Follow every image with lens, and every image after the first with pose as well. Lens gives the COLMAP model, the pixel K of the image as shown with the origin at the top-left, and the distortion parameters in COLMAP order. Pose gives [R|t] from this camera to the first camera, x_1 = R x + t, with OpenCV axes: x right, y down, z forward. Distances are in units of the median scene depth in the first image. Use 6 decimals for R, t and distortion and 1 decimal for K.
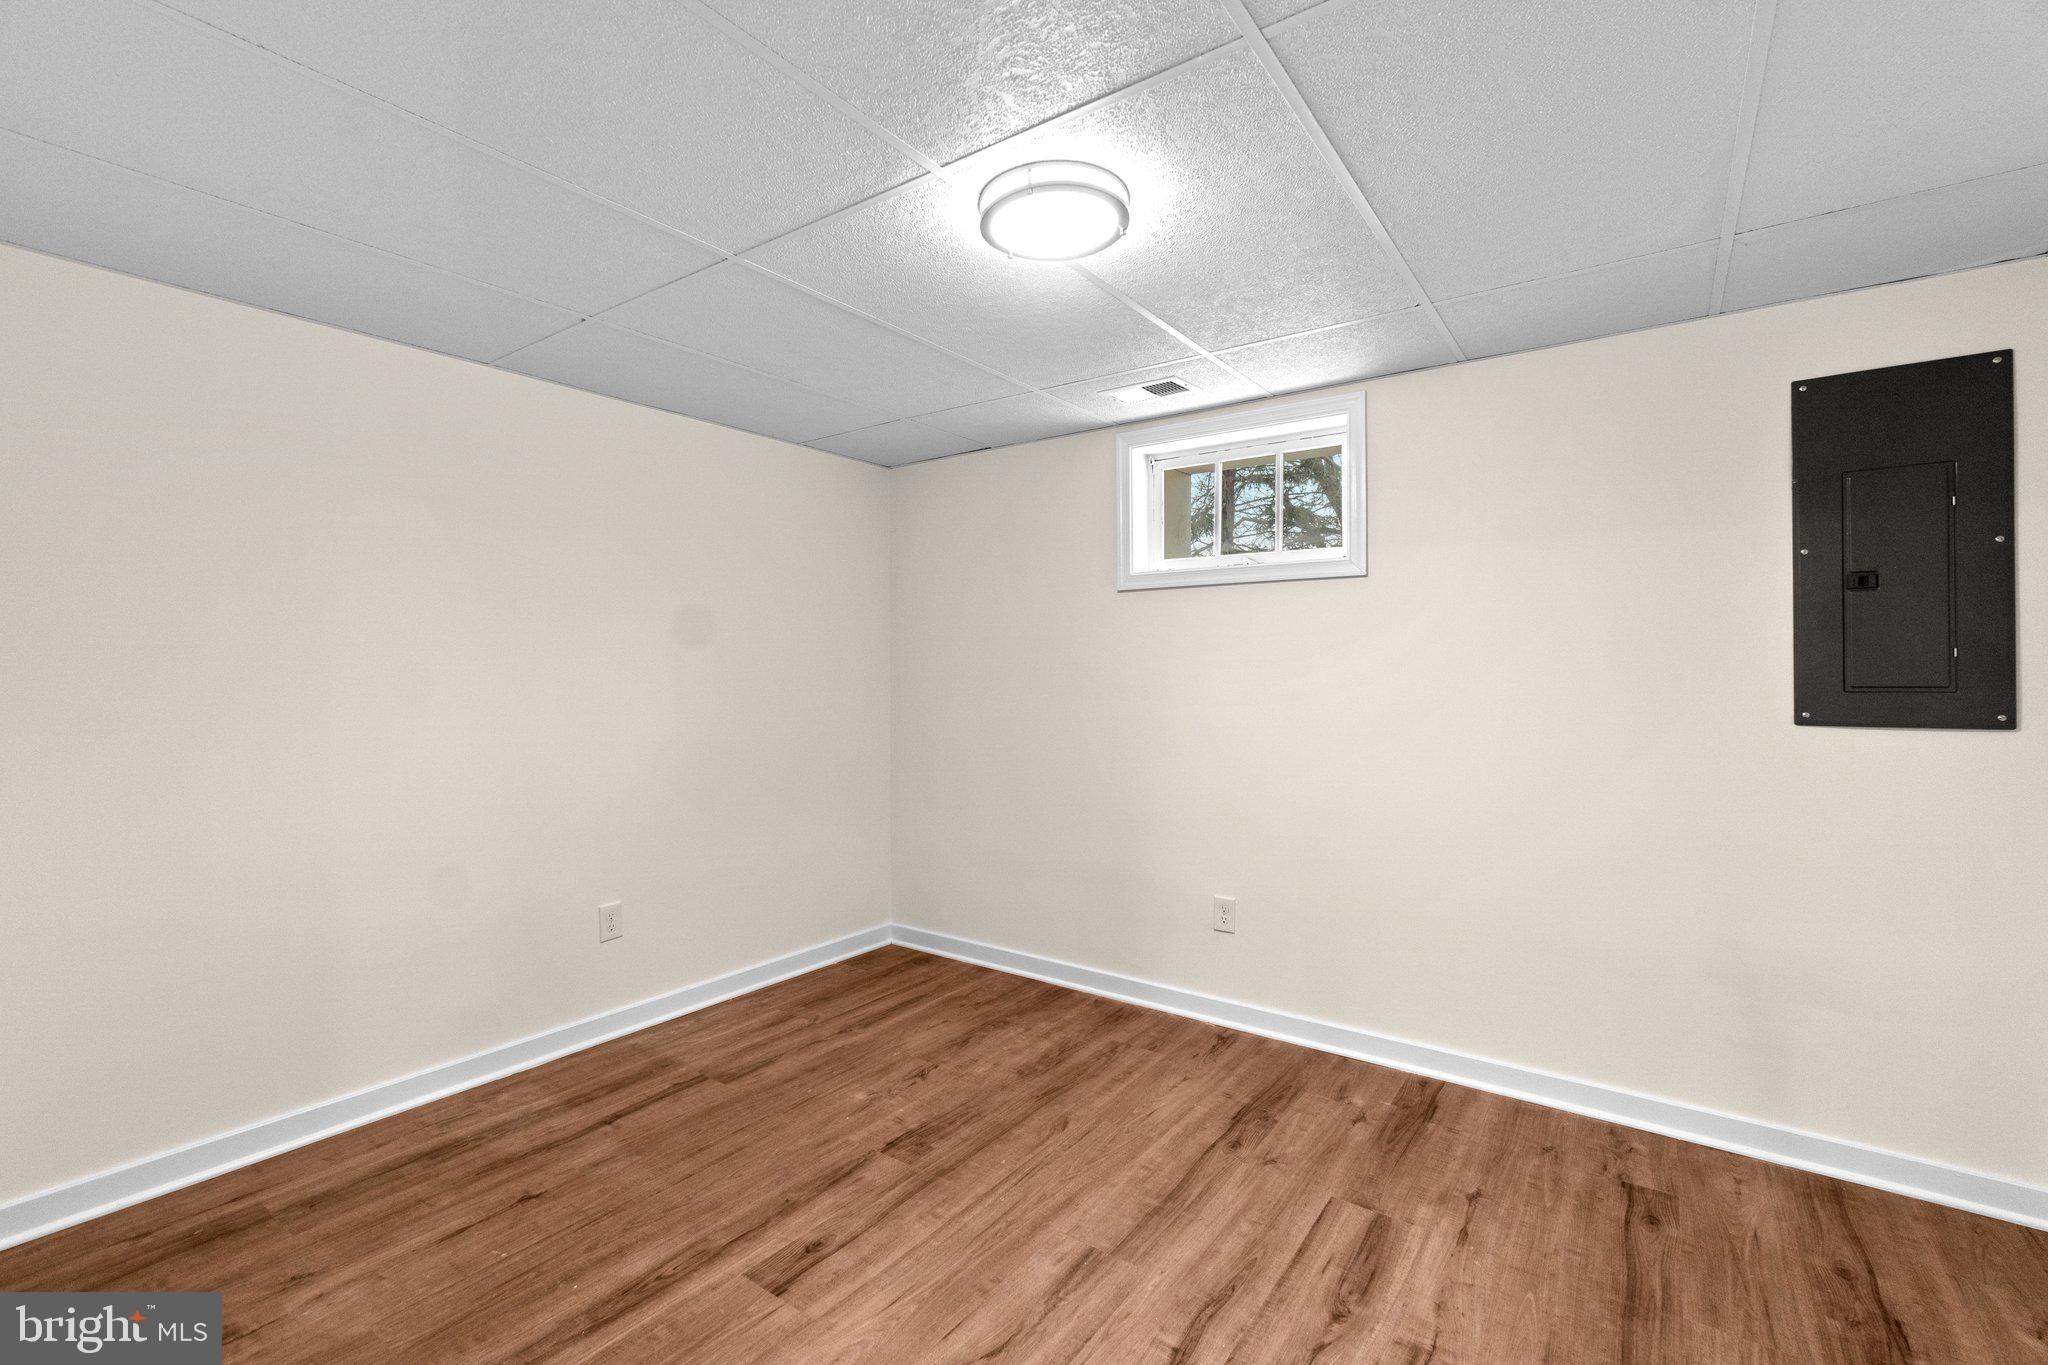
lens RADIAL K [[884.0, 0, 1022.0], [0, 884.0, 678.9], [0, 0, 1]] dist [-0.008099, 0.000504]
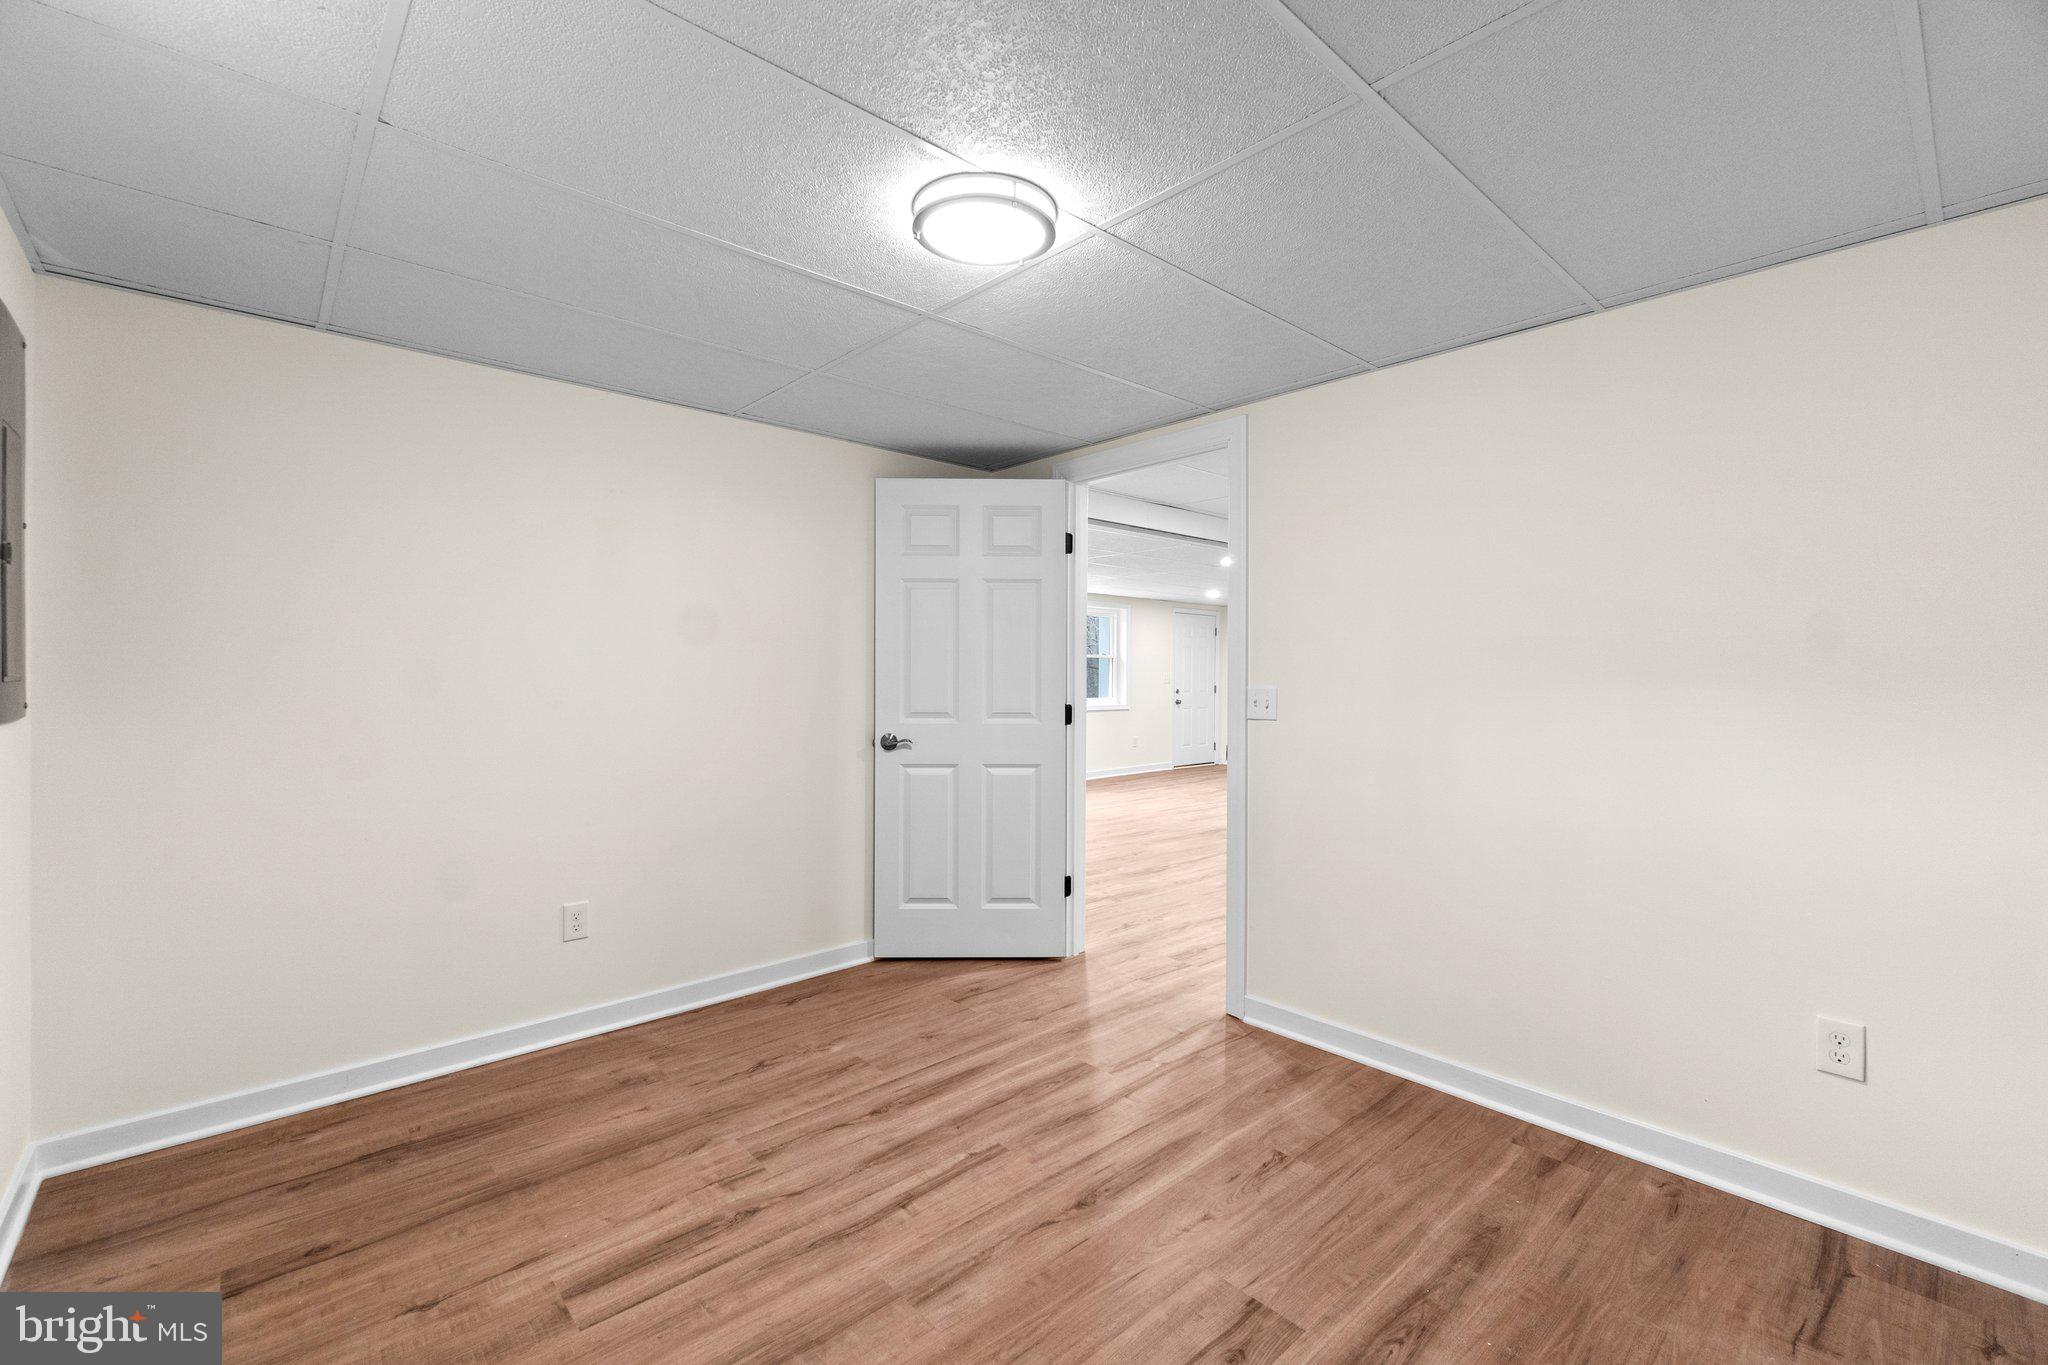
lens RADIAL K [[884.0, 0, 1027.4], [0, 884.0, 672.7], [0, 0, 1]] dist [-0.008099, 0.000504]
pose [[-0.978055, -0.006698, 0.208237, -0.223774], [-0.004487, 0.999928, 0.011089, -0.005112], [-0.208296, 0.009911, -0.978016, 1.939477]]
